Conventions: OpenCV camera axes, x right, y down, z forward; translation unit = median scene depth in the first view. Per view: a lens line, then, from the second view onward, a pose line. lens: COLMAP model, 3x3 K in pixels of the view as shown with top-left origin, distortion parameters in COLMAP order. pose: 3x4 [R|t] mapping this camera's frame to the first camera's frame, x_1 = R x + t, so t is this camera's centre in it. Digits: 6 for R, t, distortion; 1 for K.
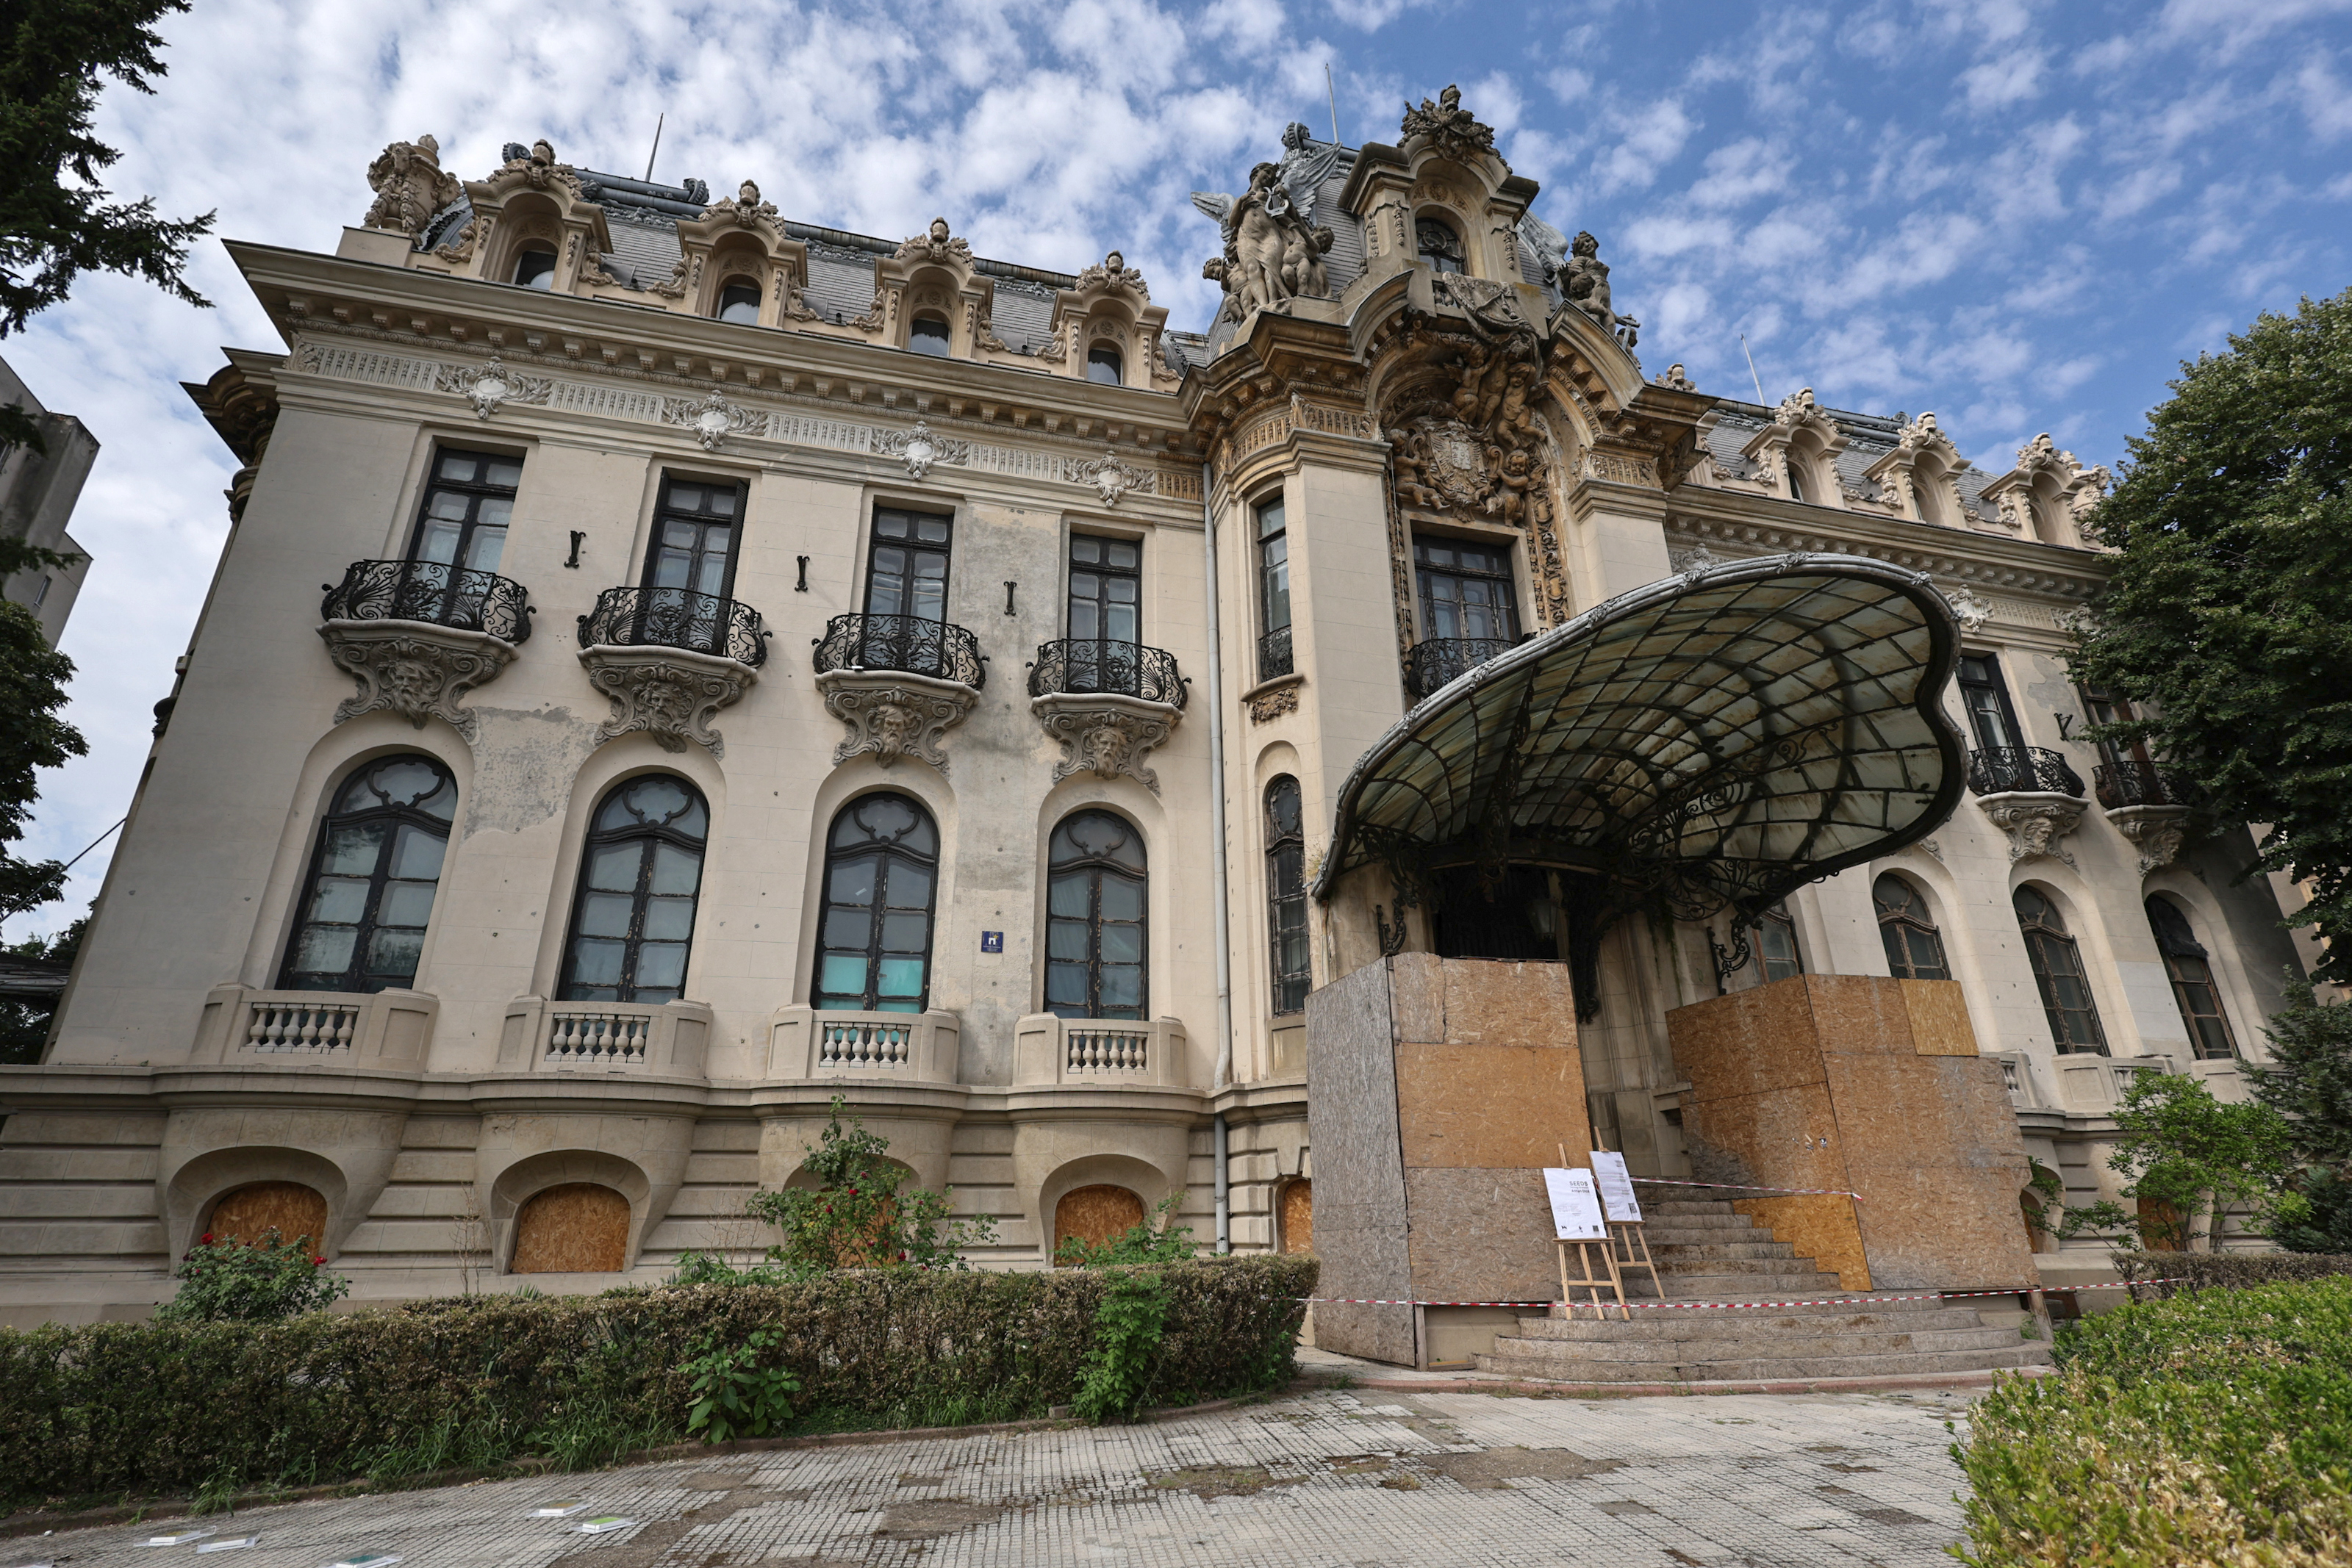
lens RADIAL K [[1148.3, 0, 1180.3], [0, 1148.3, 773.2], [0, 0, 1]] dist [-0.003789, -0.000124]
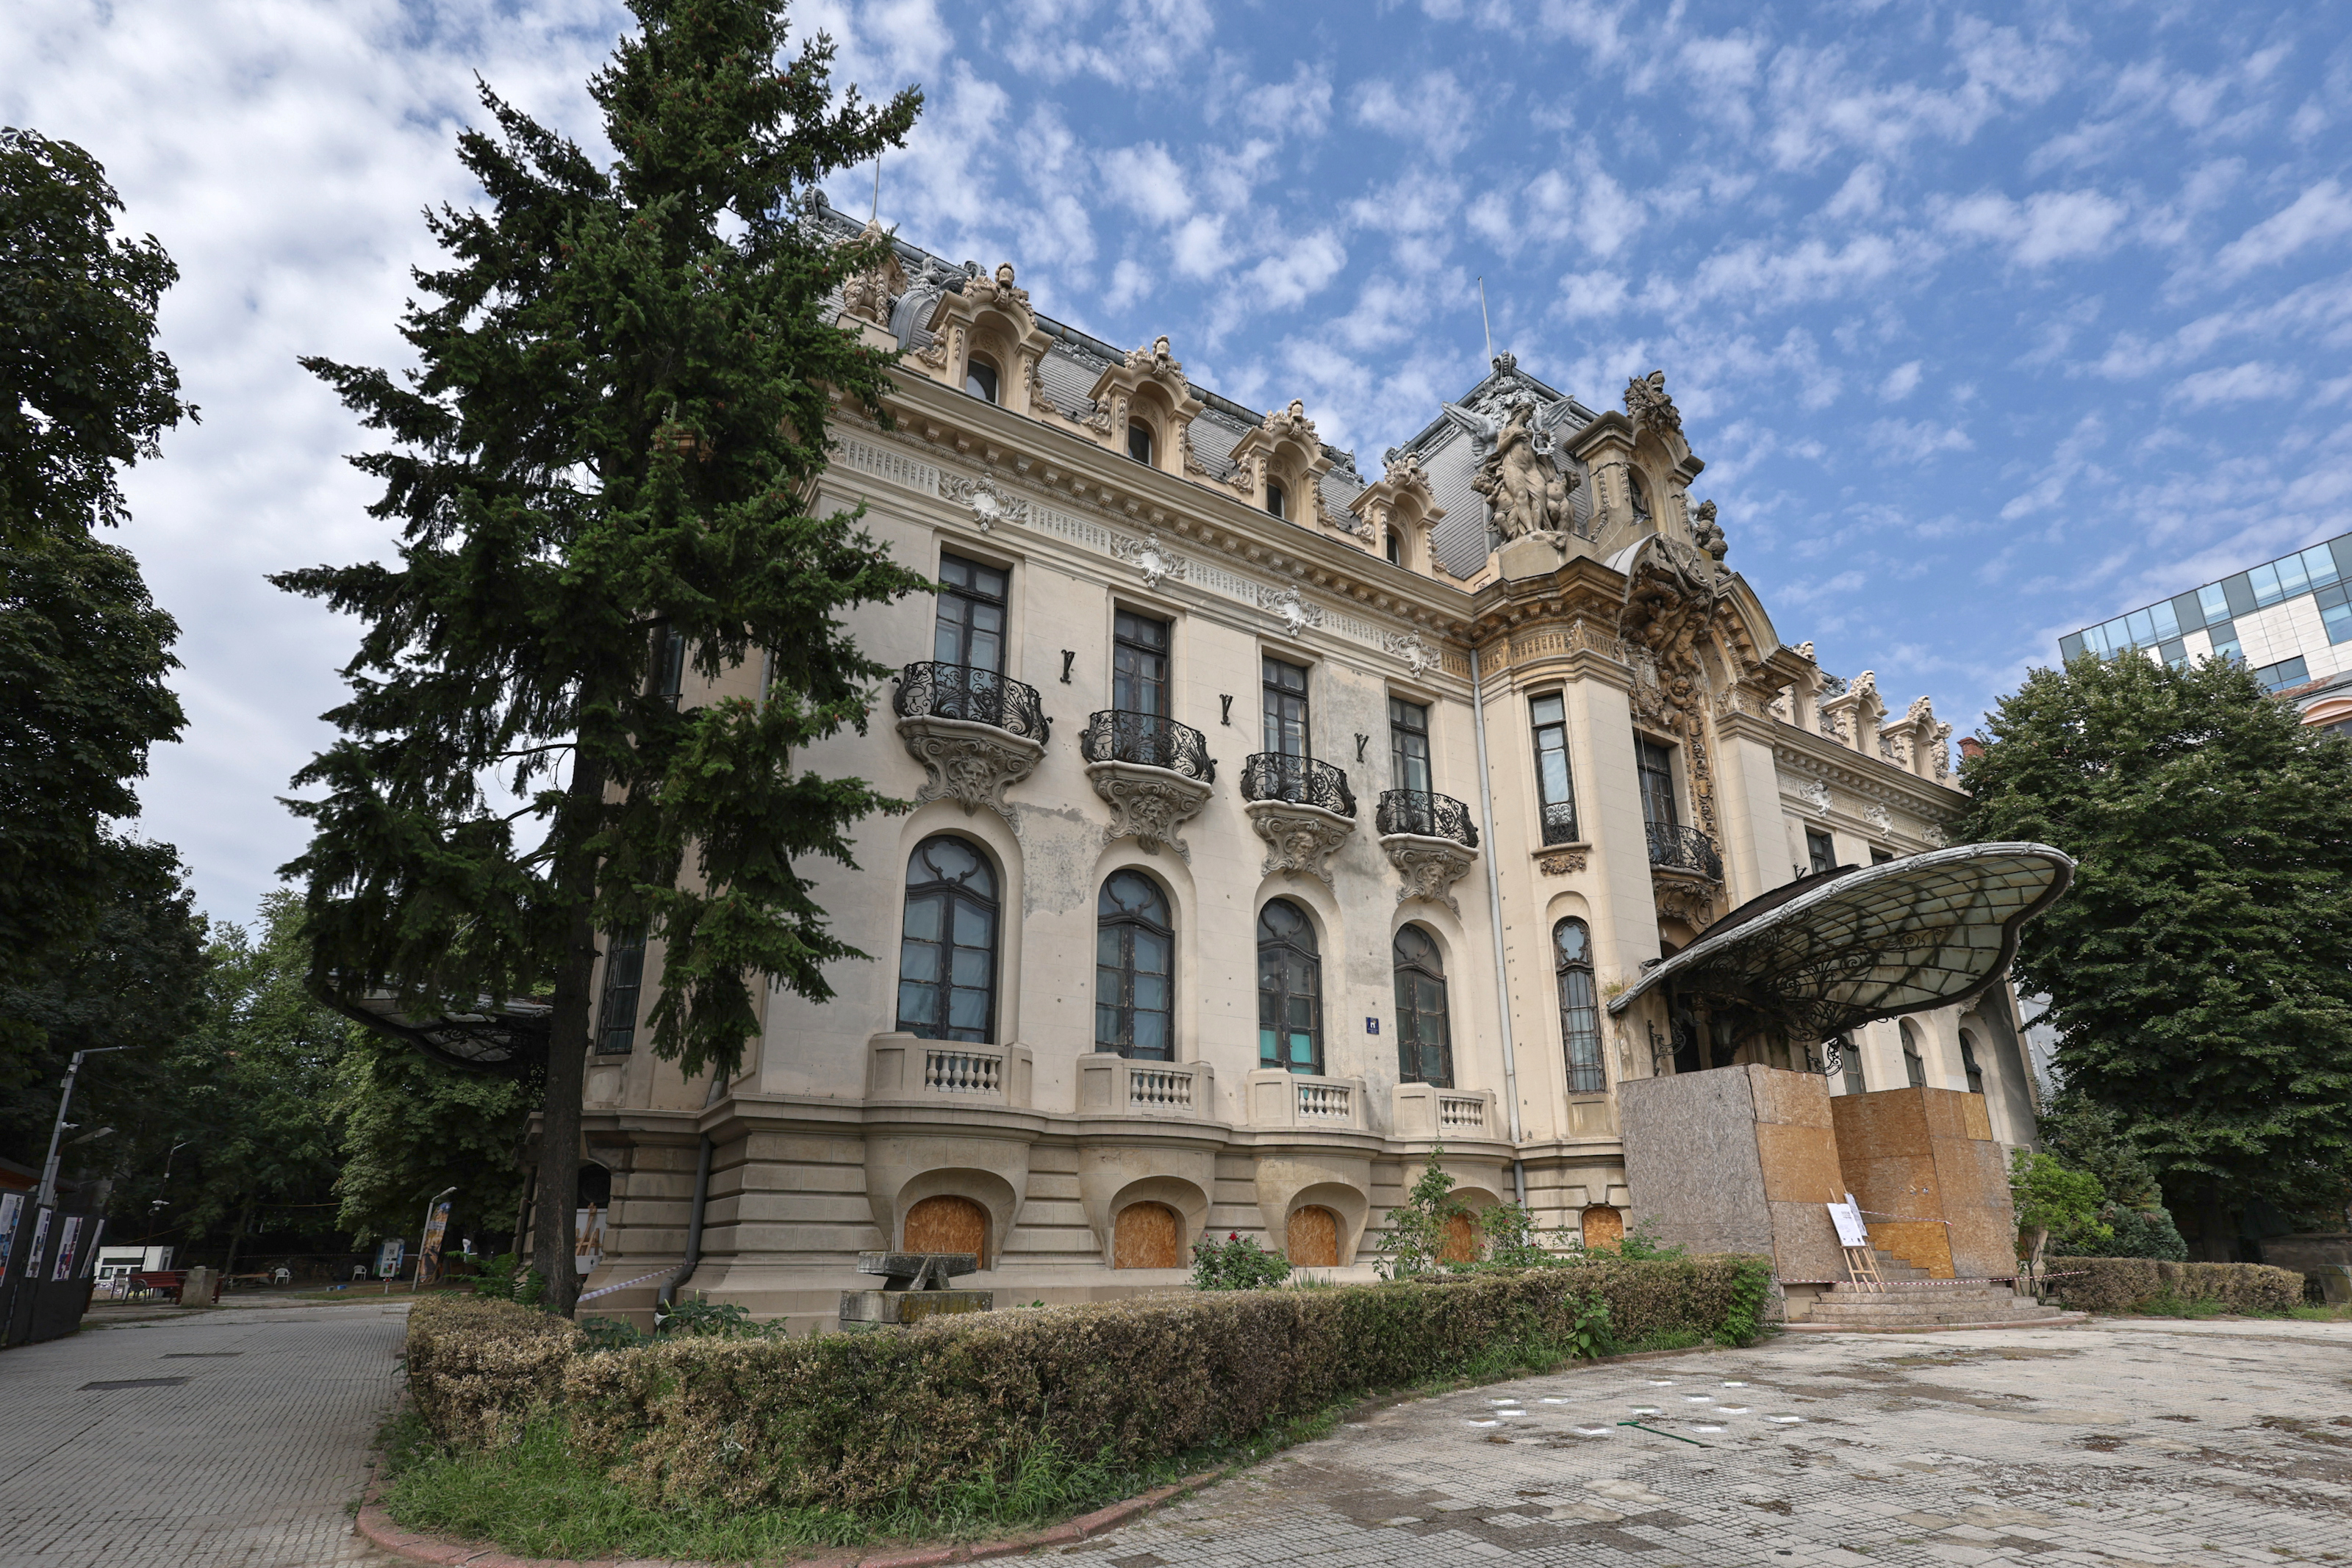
lens RADIAL K [[1148.3, 0, 1204.9], [0, 1148.3, 904.4], [0, 0, 1]] dist [-0.003789, -0.000124]
pose [[0.951987, 0.094415, 0.291217, -0.667018], [-0.121361, 0.989706, 0.075856, -0.058771], [-0.281057, -0.107556, 0.953645, -0.161692]]
